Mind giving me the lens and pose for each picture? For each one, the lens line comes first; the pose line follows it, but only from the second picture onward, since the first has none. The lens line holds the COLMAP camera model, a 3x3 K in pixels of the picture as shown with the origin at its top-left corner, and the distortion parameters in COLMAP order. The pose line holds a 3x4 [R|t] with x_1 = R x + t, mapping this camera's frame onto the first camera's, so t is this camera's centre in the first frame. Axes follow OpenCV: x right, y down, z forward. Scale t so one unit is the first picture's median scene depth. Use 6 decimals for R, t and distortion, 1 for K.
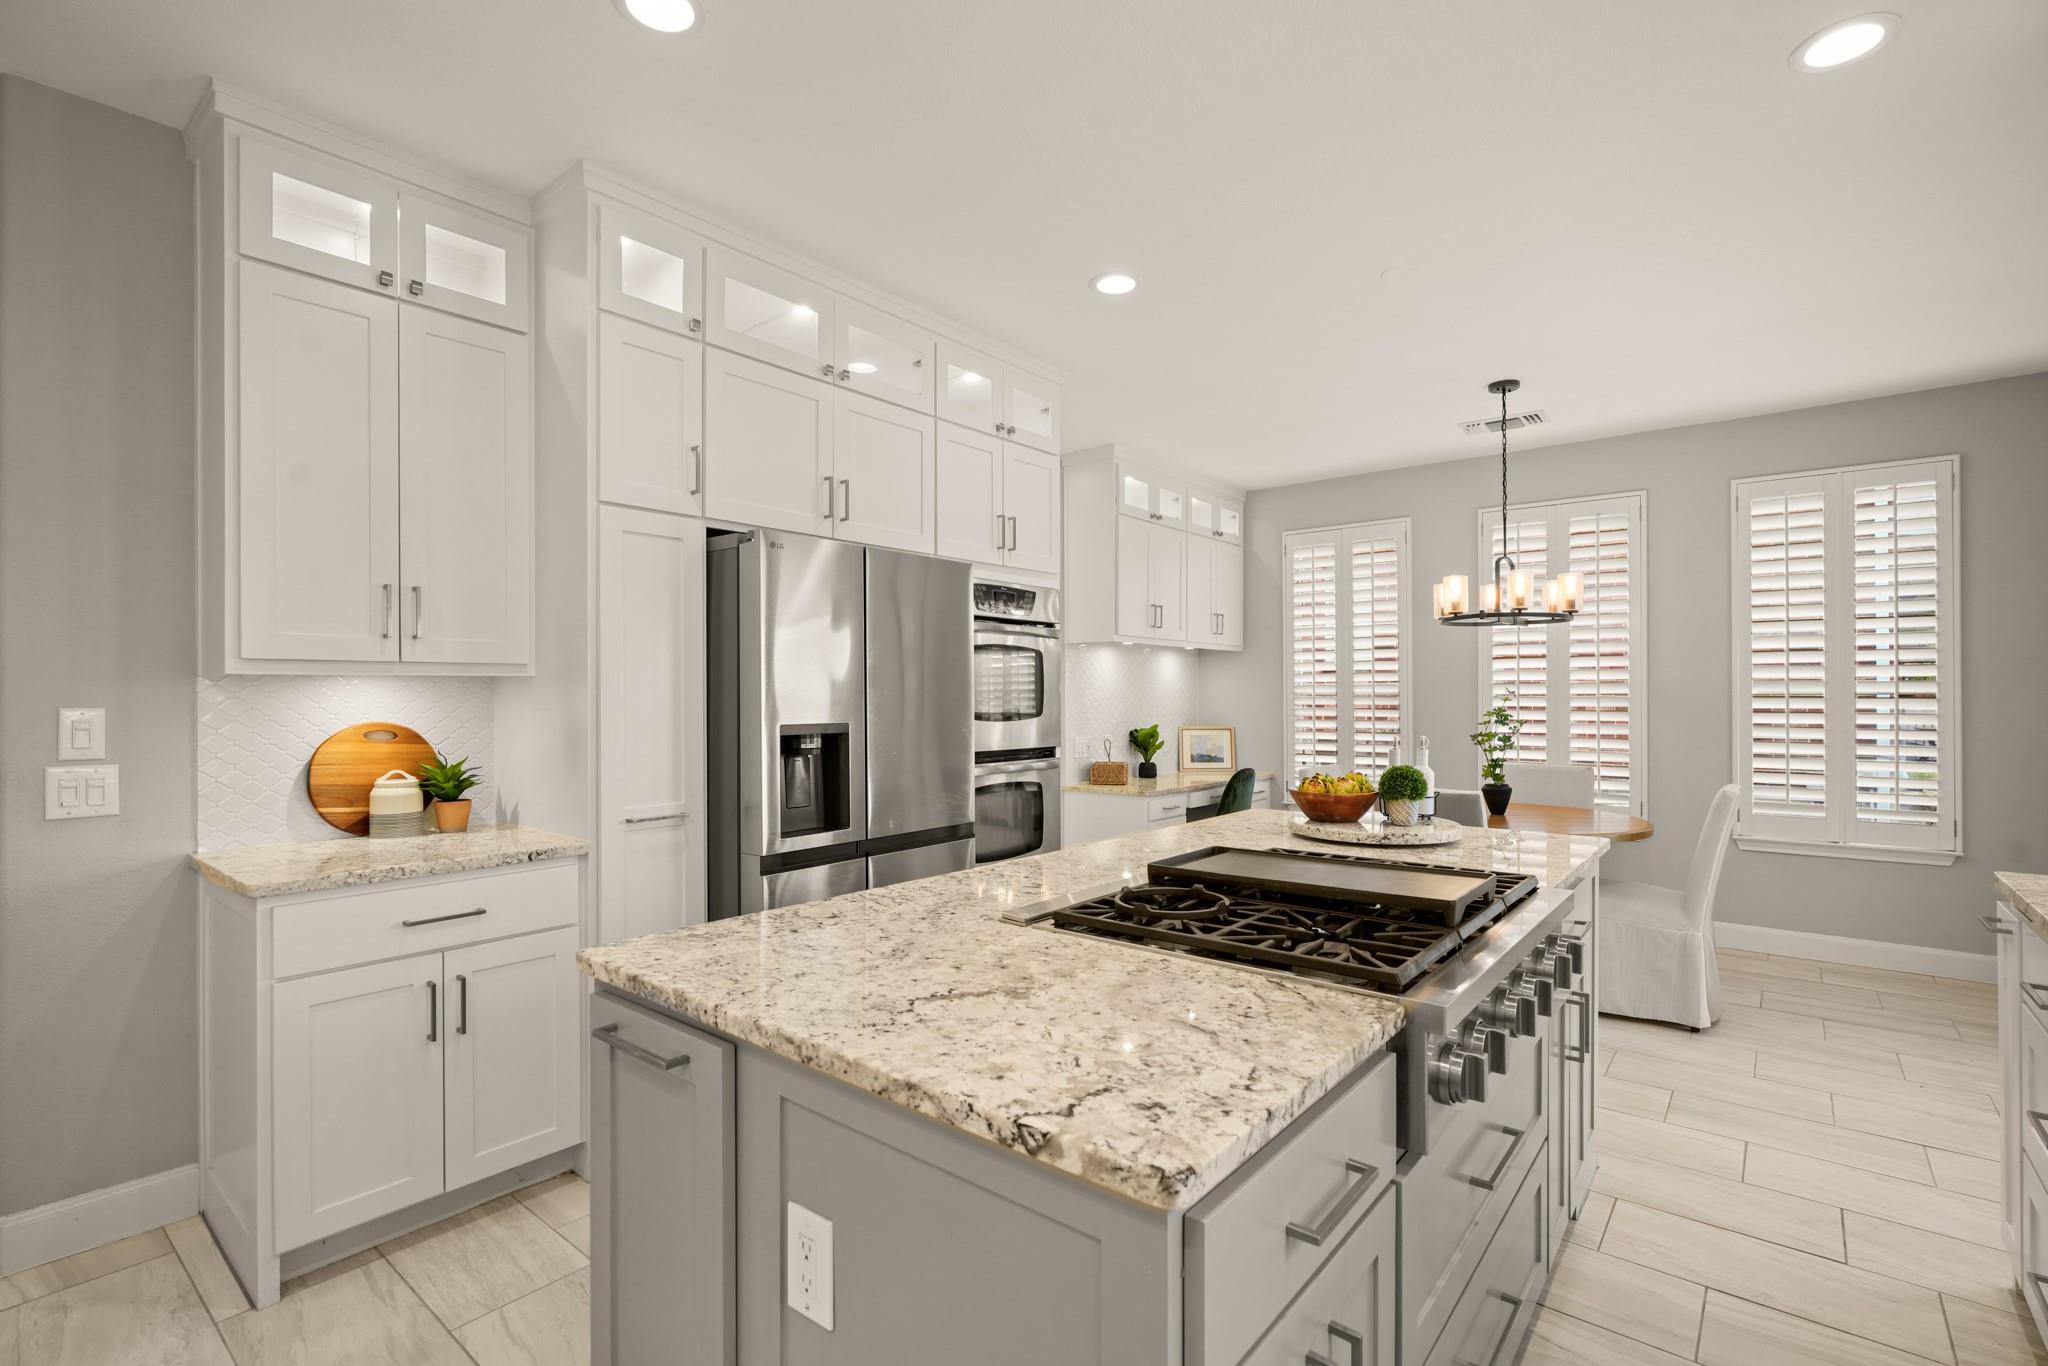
lens RADIAL K [[936.2, 0, 1026.0], [0, 936.2, 693.3], [0, 0, 1]] dist [-0.008947, 0.002114]
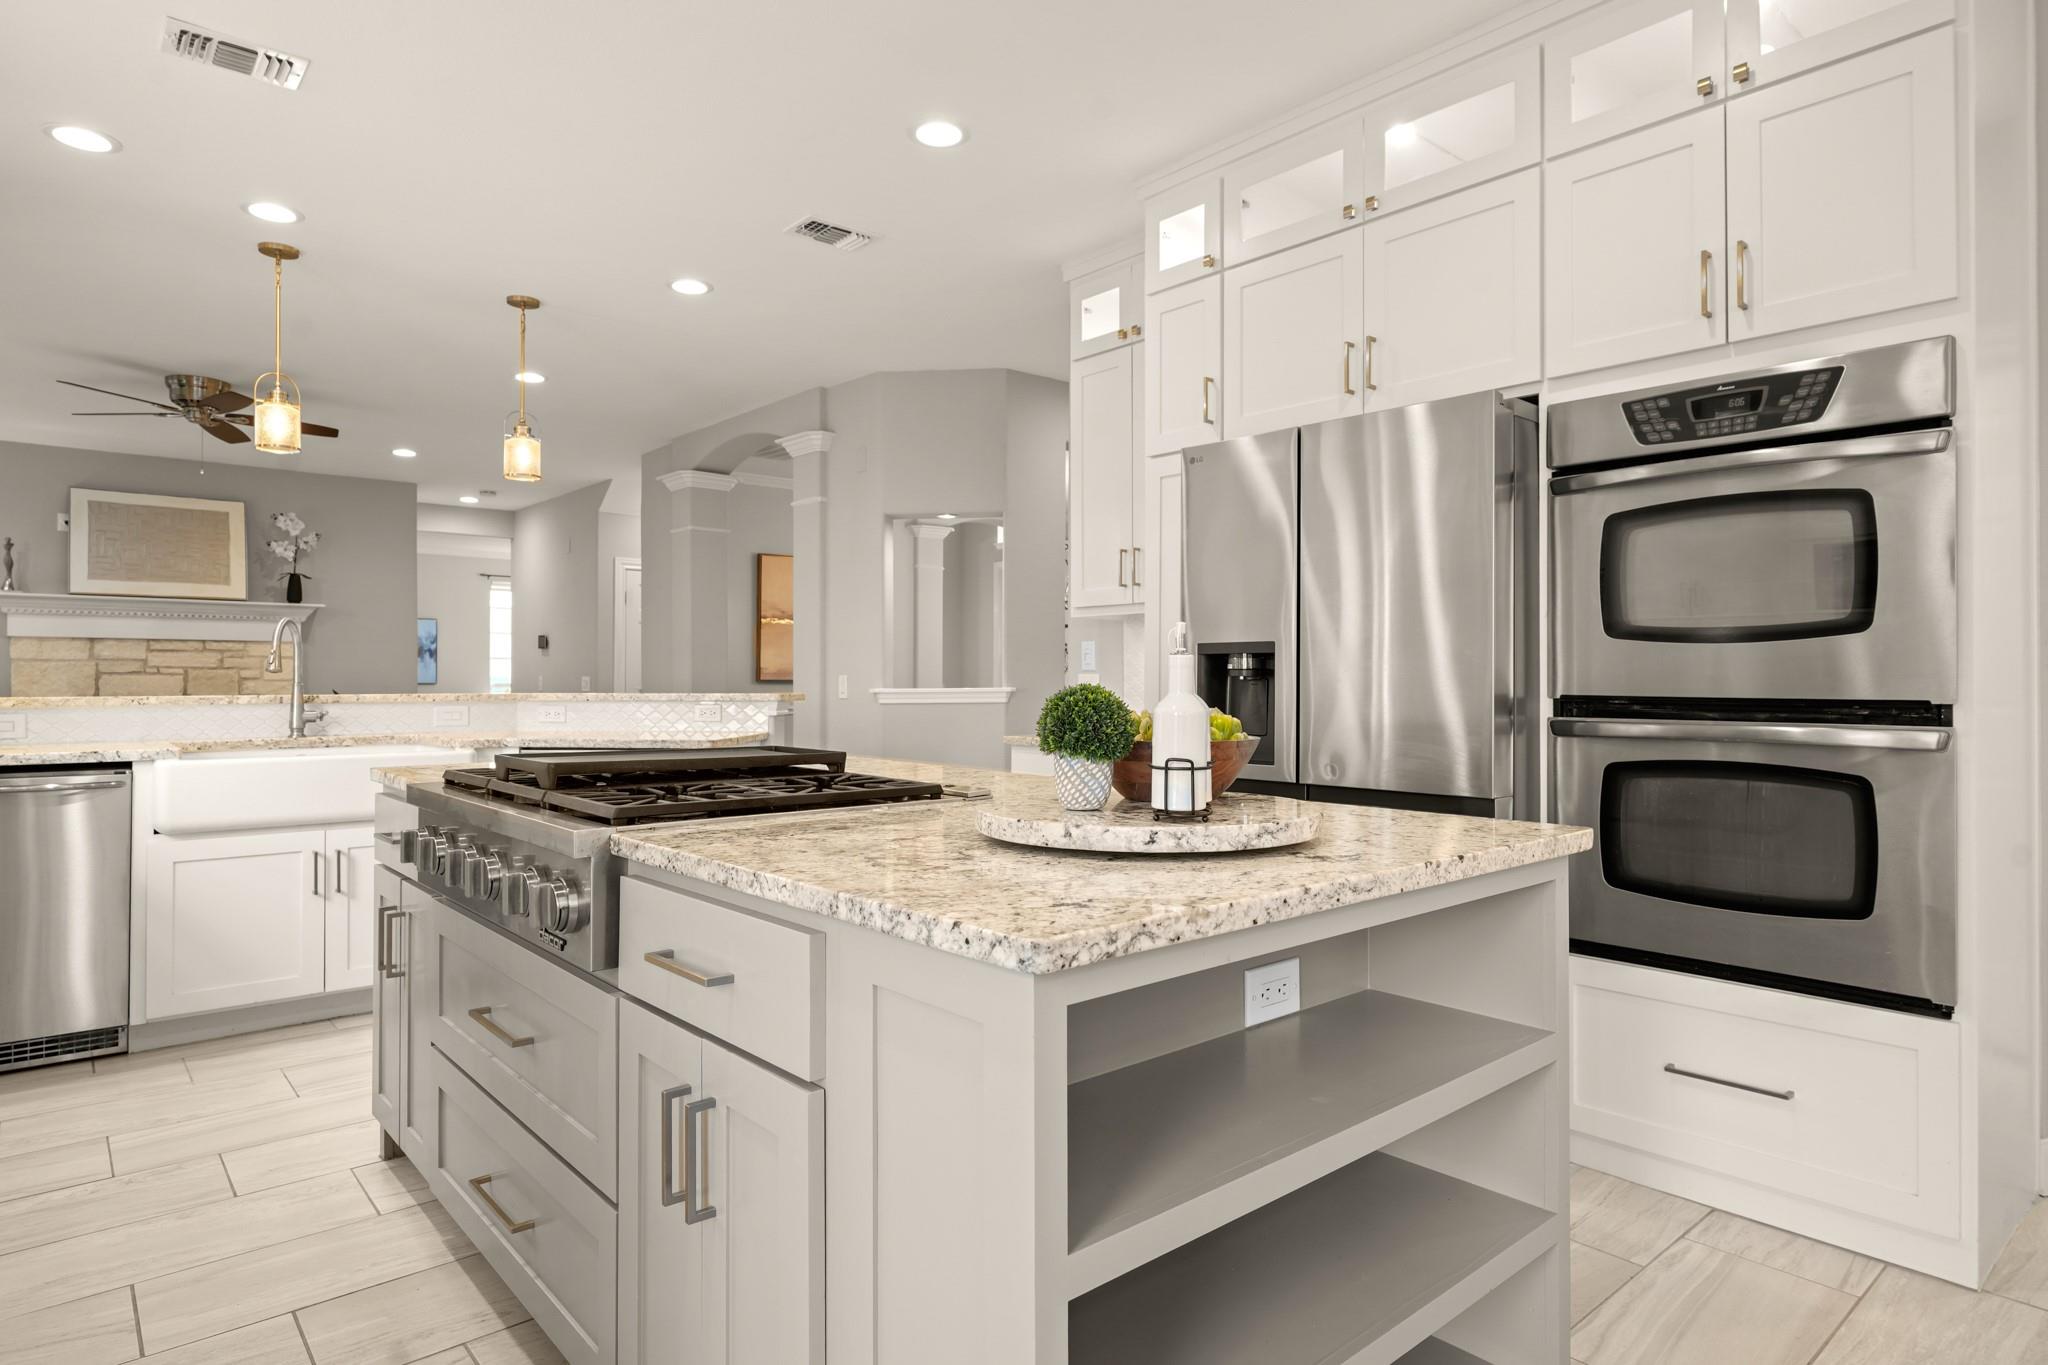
lens RADIAL K [[1147.3, 0, 1035.7], [0, 1147.3, 669.0], [0, 0, 1]] dist [-0.005738, 0.000440]
pose [[-0.162865, -0.006435, -0.986627, 0.614829], [-0.000575, 0.999979, -0.006427, 0.044836], [0.986648, -0.000479, -0.162865, 0.670835]]
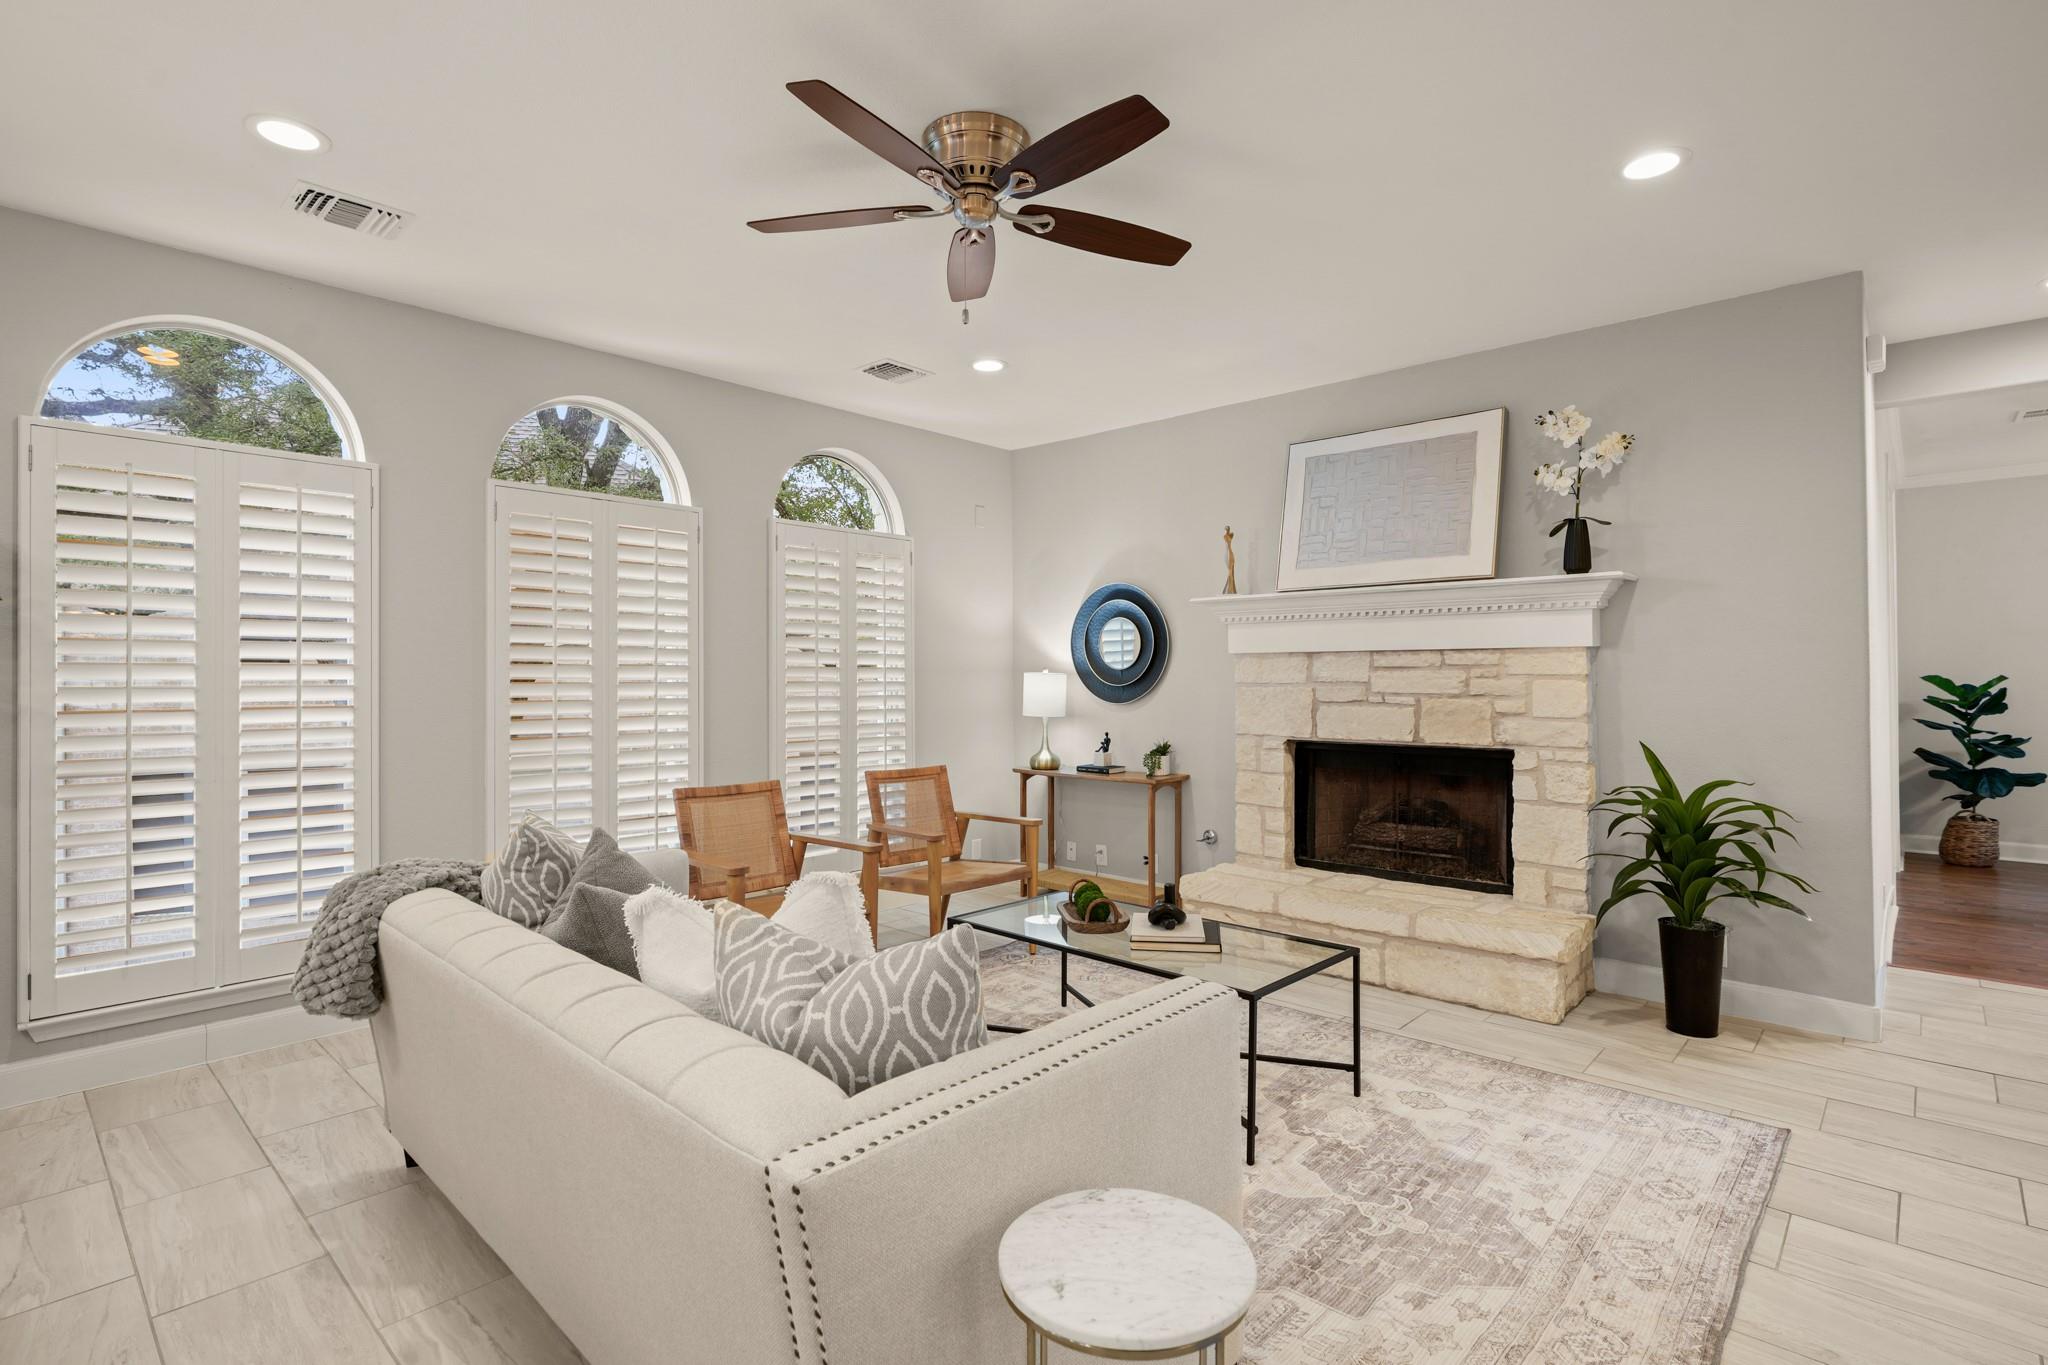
lens RADIAL K [[1009.4, 0, 1029.8], [0, 1009.4, 675.0], [0, 0, 1]] dist [0.007006, -0.000654]
pose [[-0.998530, 0.005919, 0.053884, -0.757923], [0.005840, 0.999982, -0.001620, 0.008272], [-0.053893, -0.001303, -0.998546, -0.000705]]
